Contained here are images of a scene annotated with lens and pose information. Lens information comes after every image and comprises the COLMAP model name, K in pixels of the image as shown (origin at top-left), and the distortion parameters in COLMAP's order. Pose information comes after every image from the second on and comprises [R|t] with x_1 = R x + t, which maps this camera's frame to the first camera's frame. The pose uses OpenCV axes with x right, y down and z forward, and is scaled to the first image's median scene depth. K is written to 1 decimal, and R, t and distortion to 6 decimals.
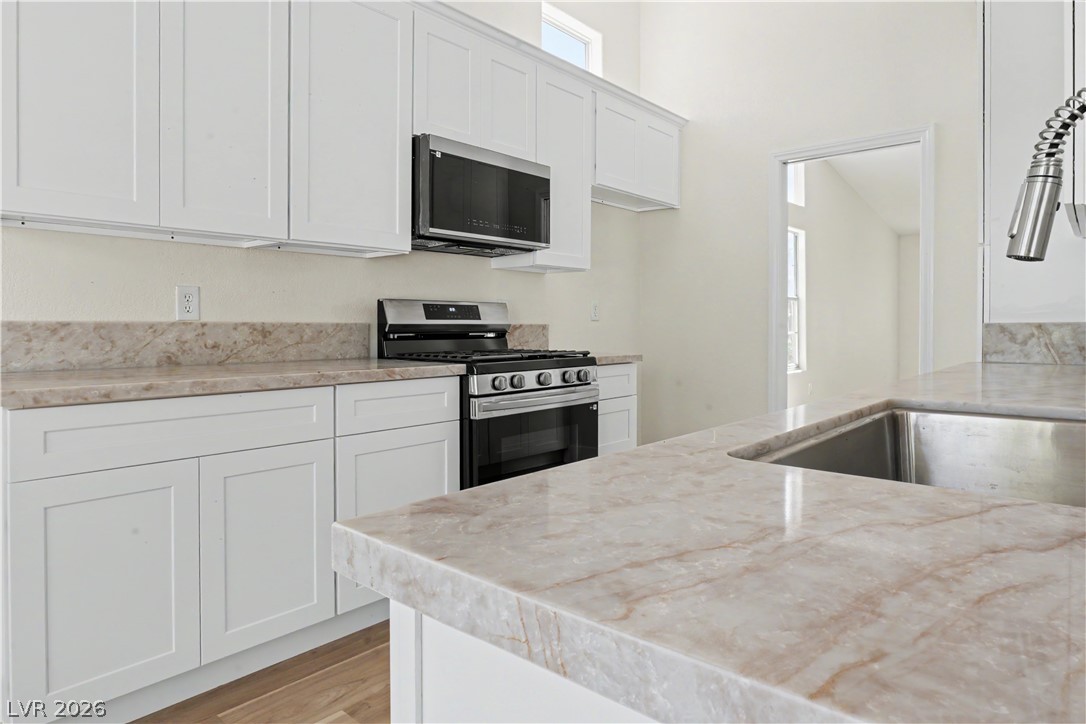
lens RADIAL K [[642.1, 0, 516.2], [0, 642.1, 330.4], [0, 0, 1]] dist [-0.026360, 0.009346]
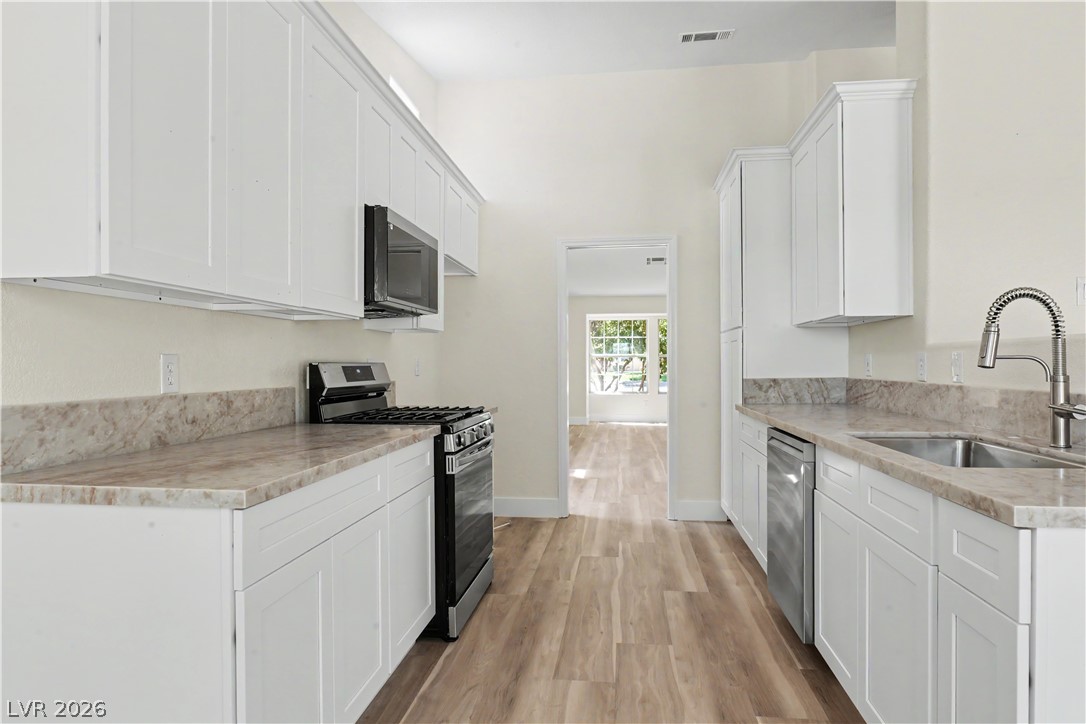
lens RADIAL K [[642.1, 0, 515.7], [0, 642.1, 361.1], [0, 0, 1]] dist [-0.026360, 0.009346]
pose [[0.833004, -0.003535, 0.553256, -0.590311], [0.012356, 0.999849, -0.012214, -0.042035], [-0.553129, 0.017011, 0.832922, 0.016035]]
